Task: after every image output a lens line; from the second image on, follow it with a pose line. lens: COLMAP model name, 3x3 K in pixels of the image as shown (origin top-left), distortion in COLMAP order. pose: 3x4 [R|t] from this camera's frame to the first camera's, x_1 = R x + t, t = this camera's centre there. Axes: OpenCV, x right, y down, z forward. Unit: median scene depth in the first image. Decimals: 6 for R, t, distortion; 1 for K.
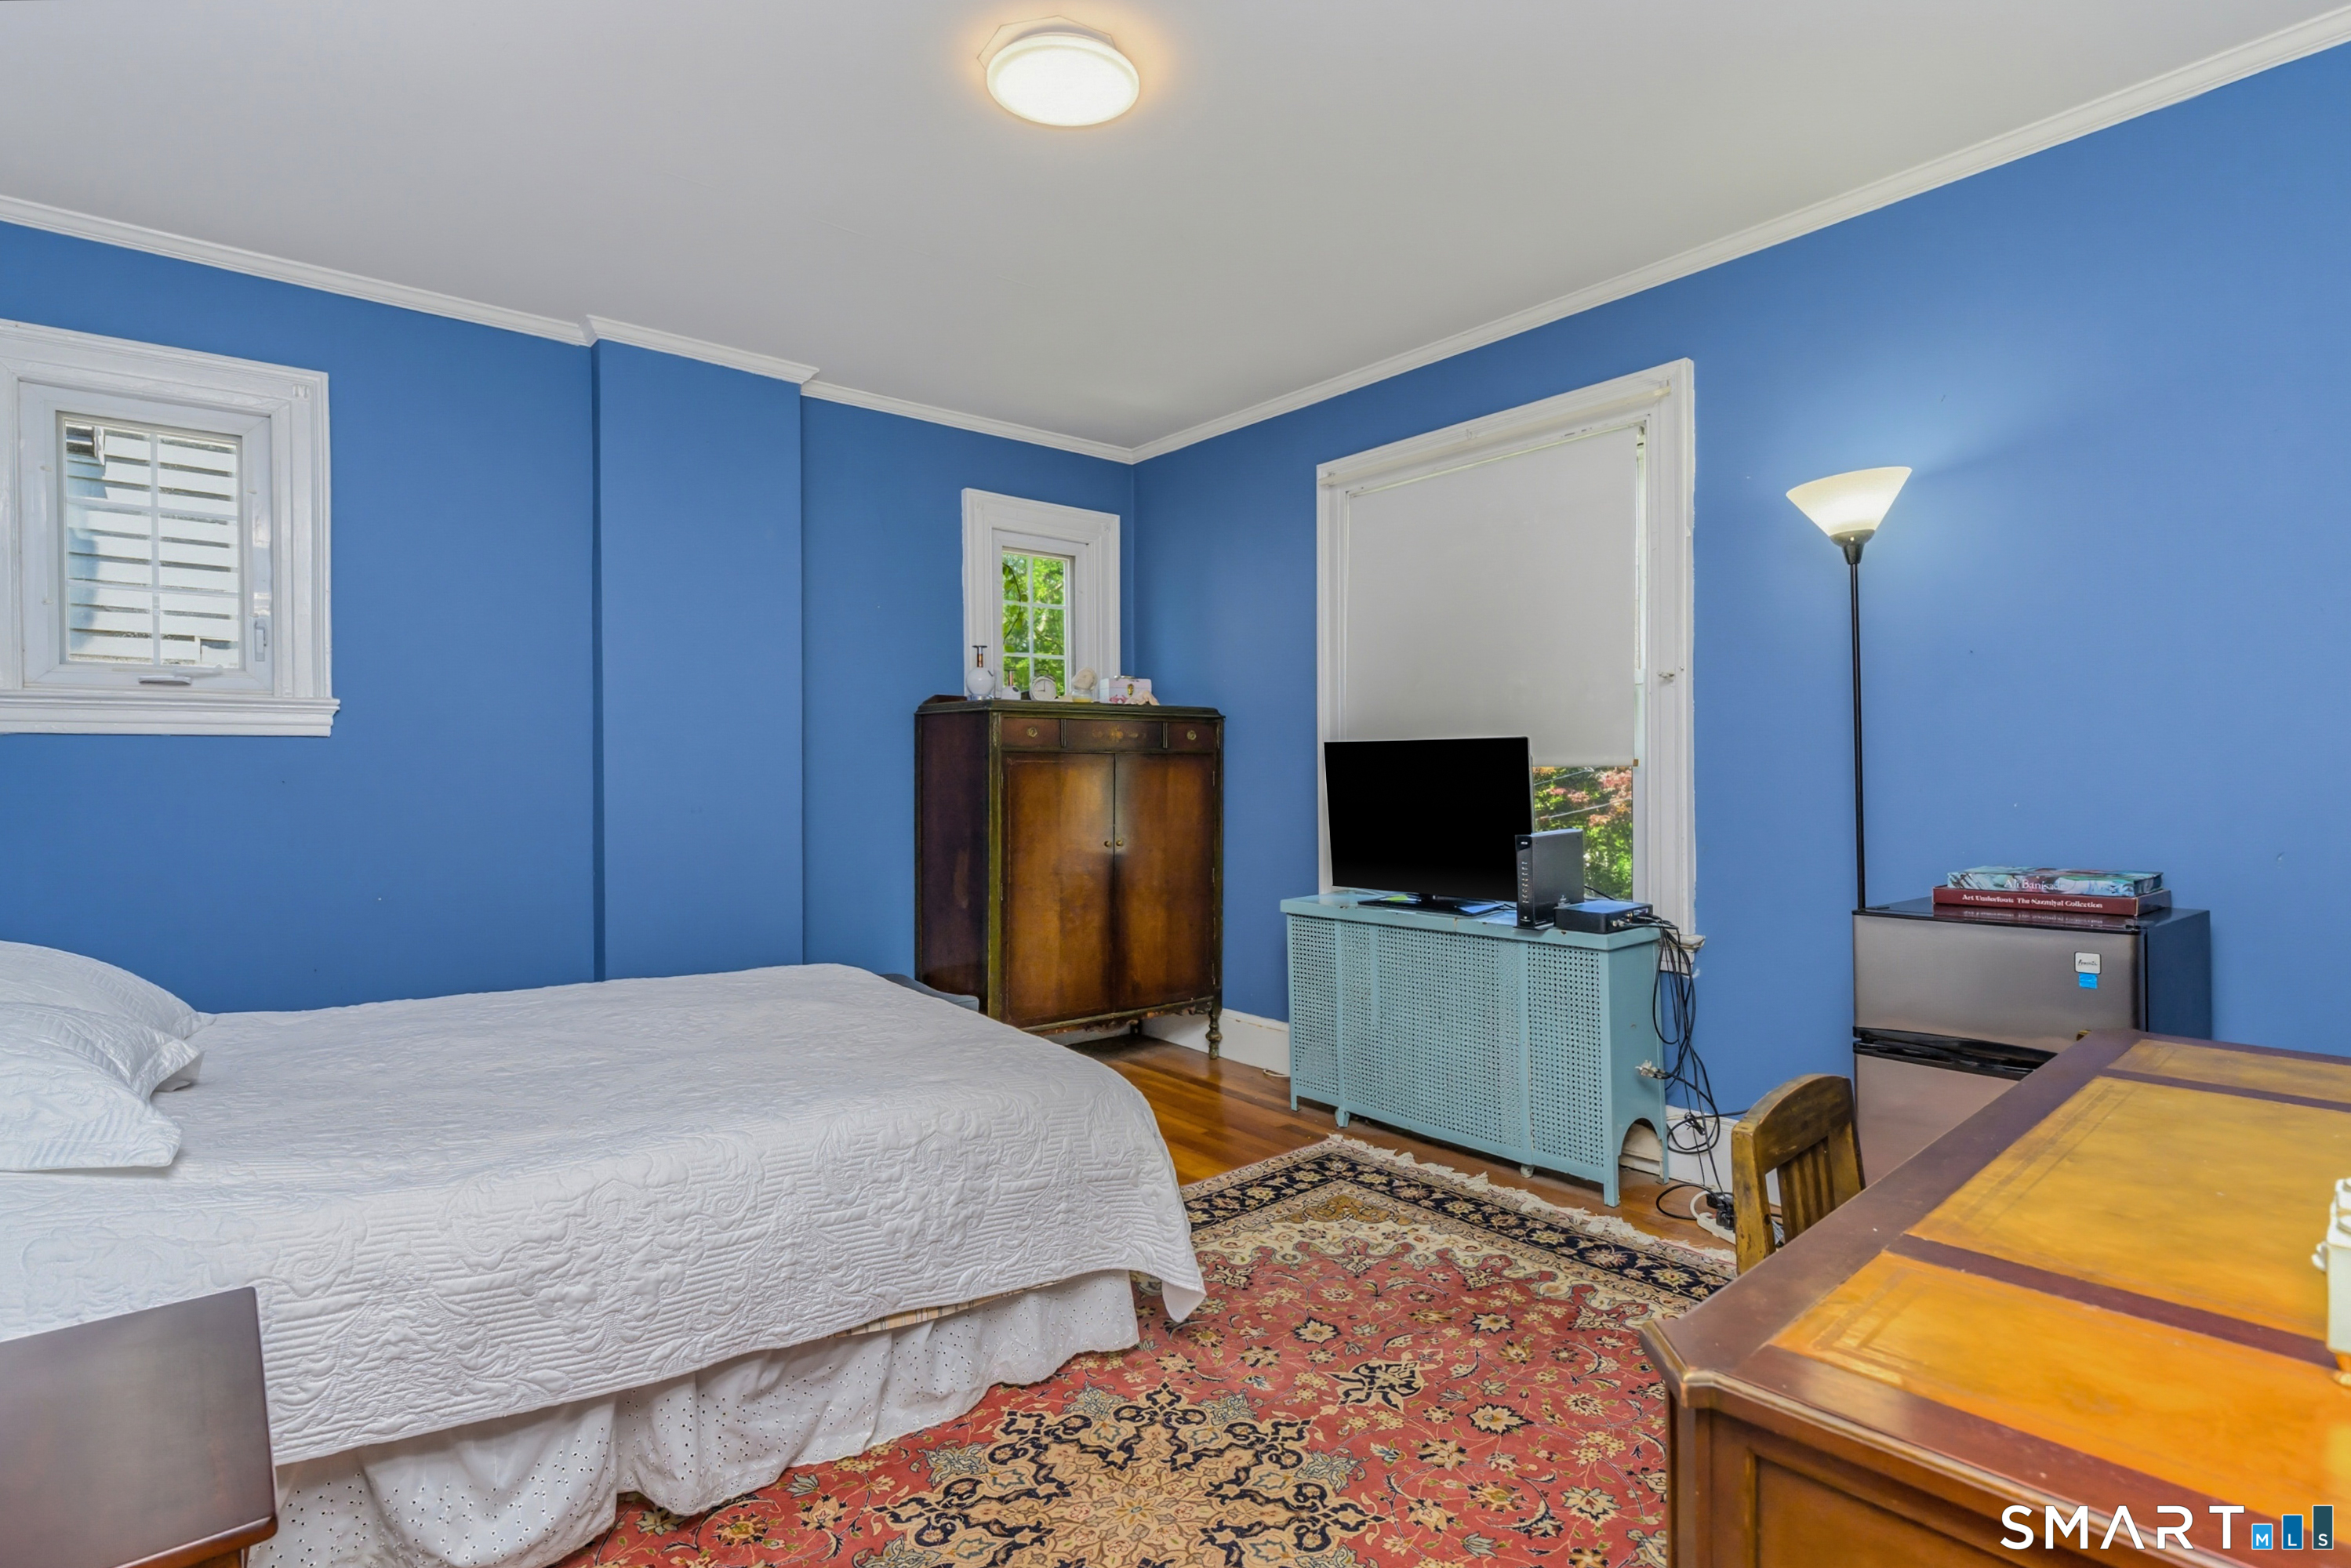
lens RADIAL K [[1125.2, 0, 1175.5], [0, 1125.2, 784.0], [0, 0, 1]] dist [0.011645, -0.000061]
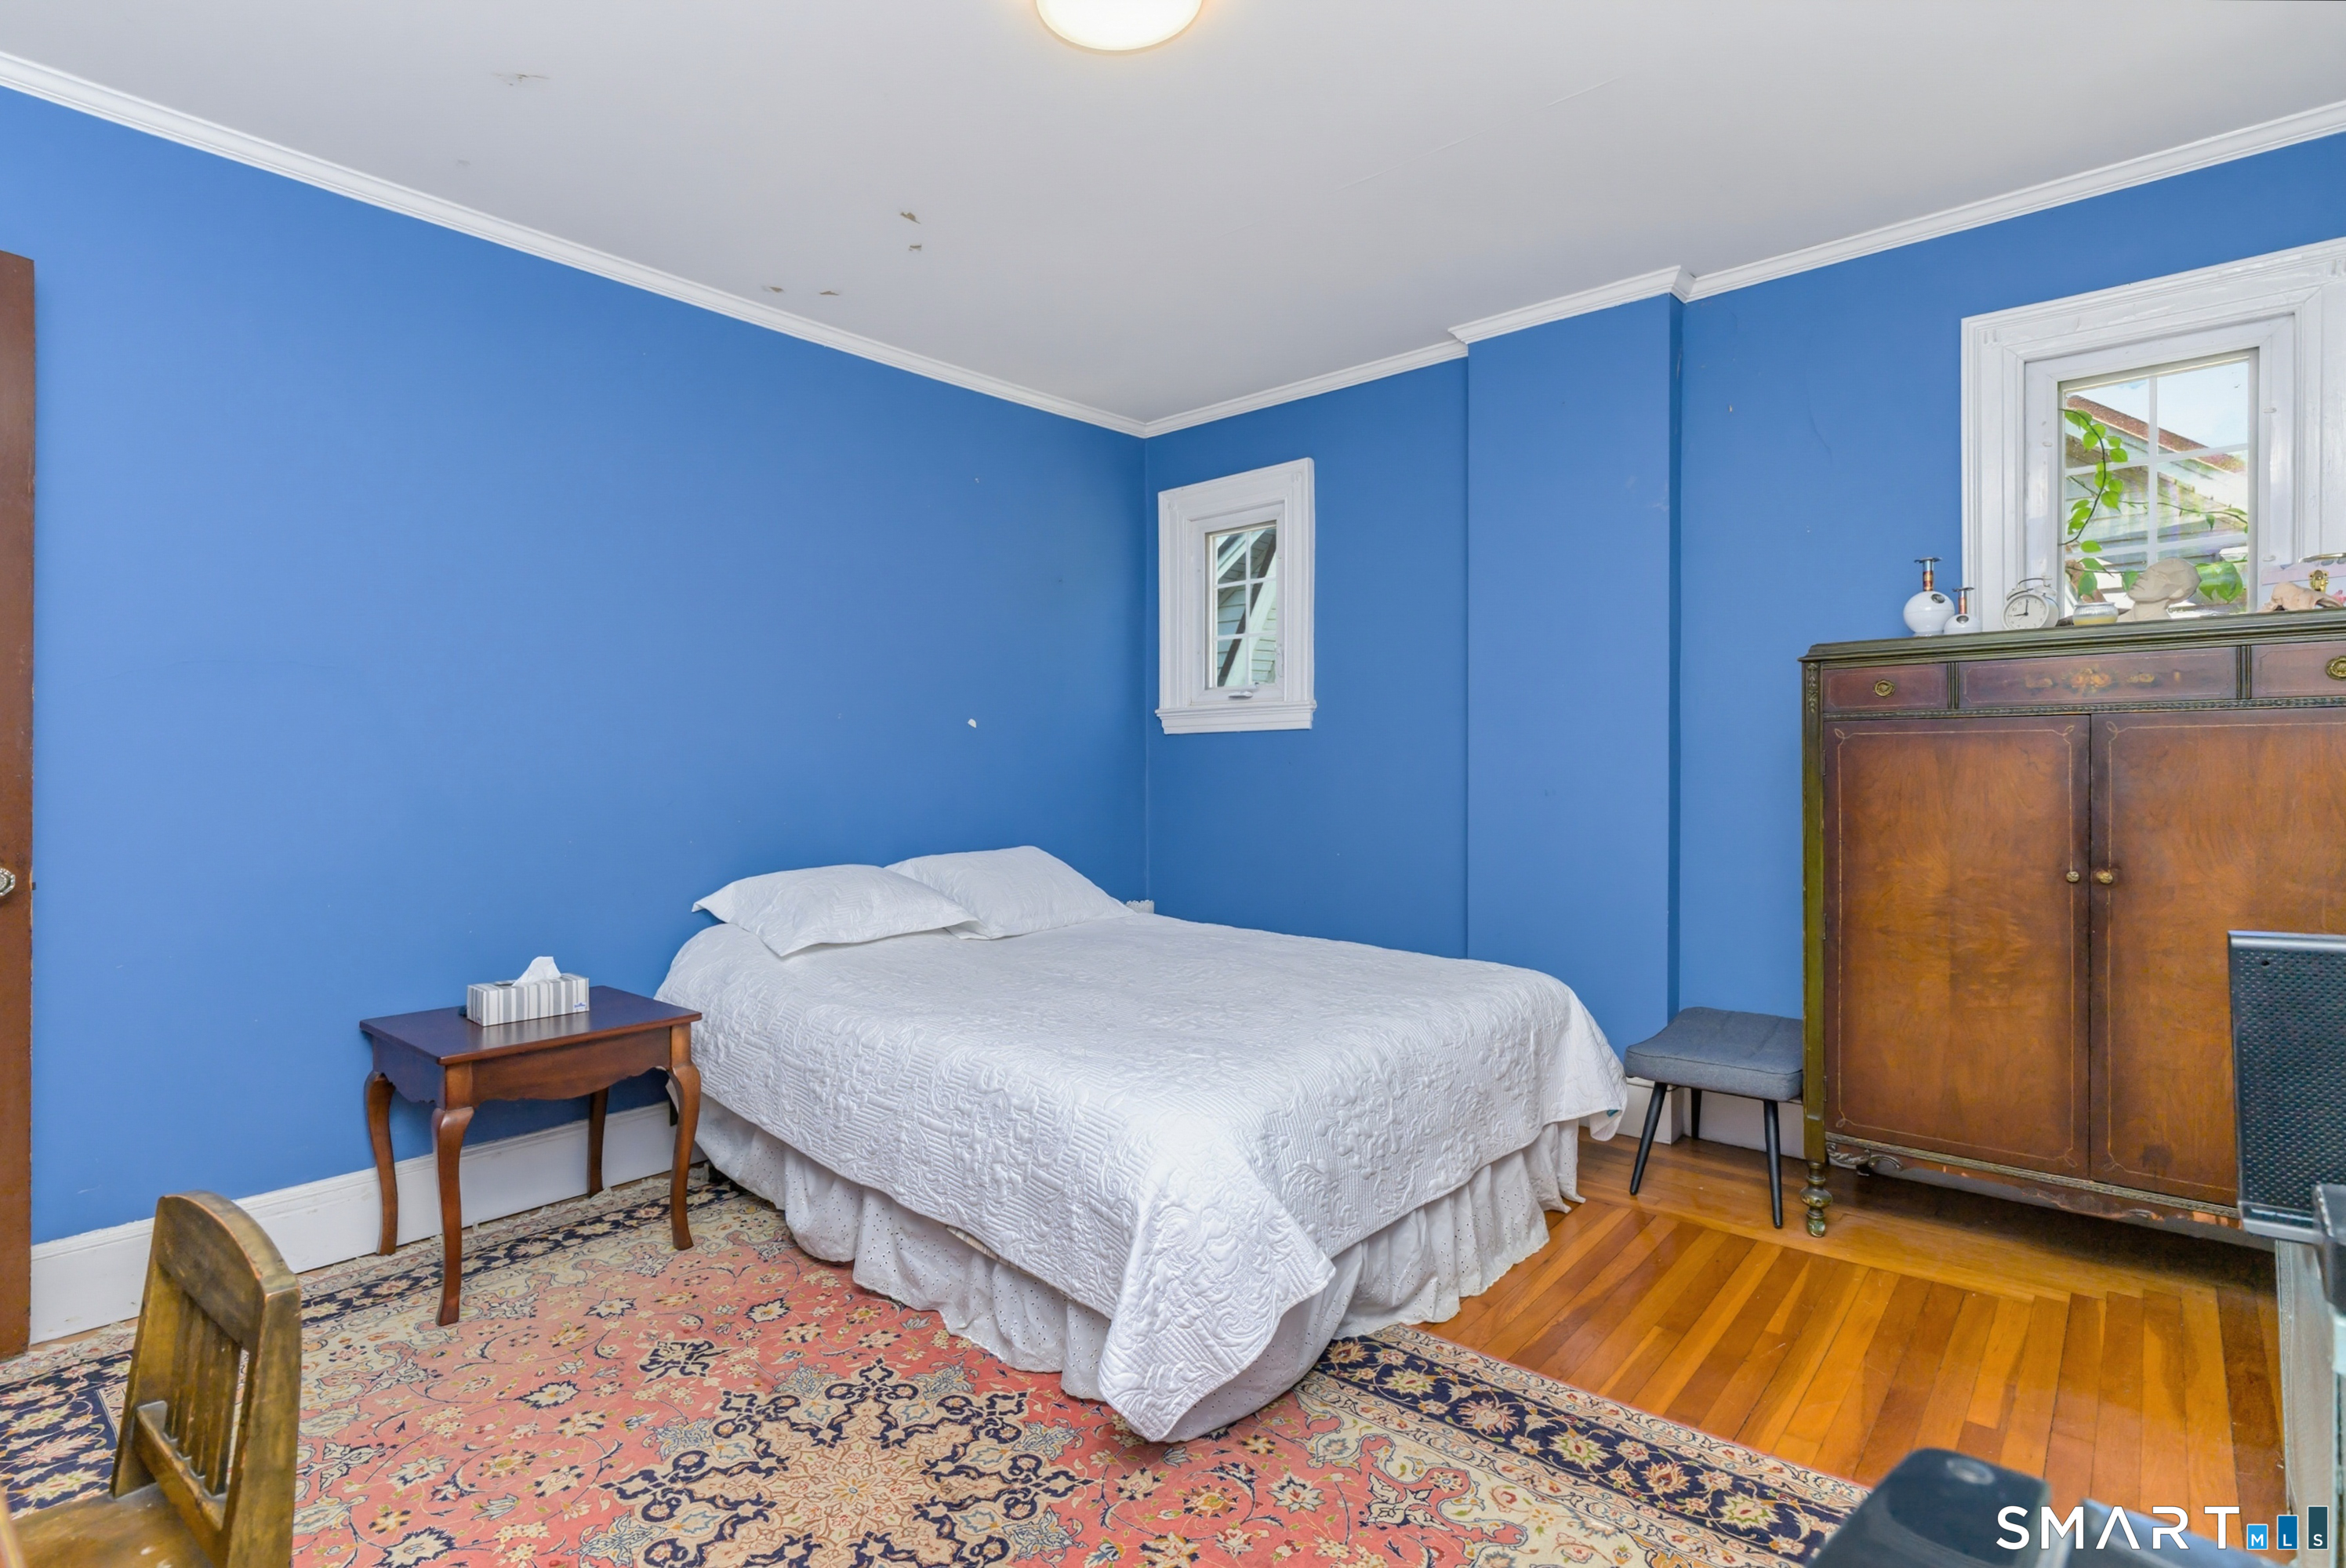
lens RADIAL K [[1157.9, 0, 1173.7], [0, 1157.9, 757.9], [0, 0, 1]] dist [0.003224, -0.000112]
pose [[0.175189, -0.001933, -0.984533, 0.589305], [-0.000573, 0.999998, -0.002066, -0.005513], [0.984535, 0.000926, 0.175188, 0.625021]]
